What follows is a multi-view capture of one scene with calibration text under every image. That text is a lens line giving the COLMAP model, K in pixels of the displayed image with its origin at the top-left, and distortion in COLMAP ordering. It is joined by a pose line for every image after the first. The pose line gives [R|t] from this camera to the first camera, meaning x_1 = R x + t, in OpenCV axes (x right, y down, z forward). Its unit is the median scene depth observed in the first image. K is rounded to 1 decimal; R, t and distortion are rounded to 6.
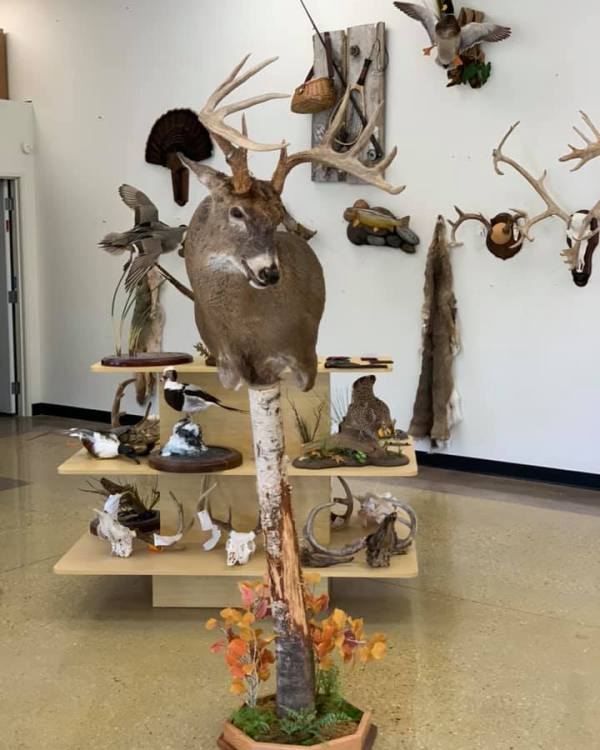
lens RADIAL K [[1227.3, 0, 299.1], [0, 1227.3, 371.5], [0, 0, 1]] dist [0.095575, 0.000000]
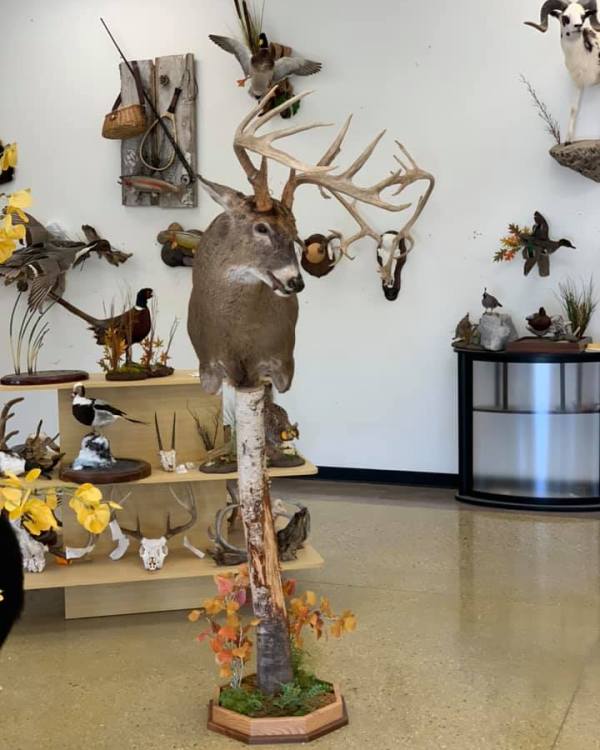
lens RADIAL K [[1227.3, 0, 299.9], [0, 1227.3, 377.6], [0, 0, 1]] dist [0.095575, 0.000000]
pose [[0.965746, -0.039537, 0.256461, -0.187244], [0.043871, 0.998974, -0.011198, 0.011360], [-0.255755, 0.022066, 0.966490, -0.044245]]
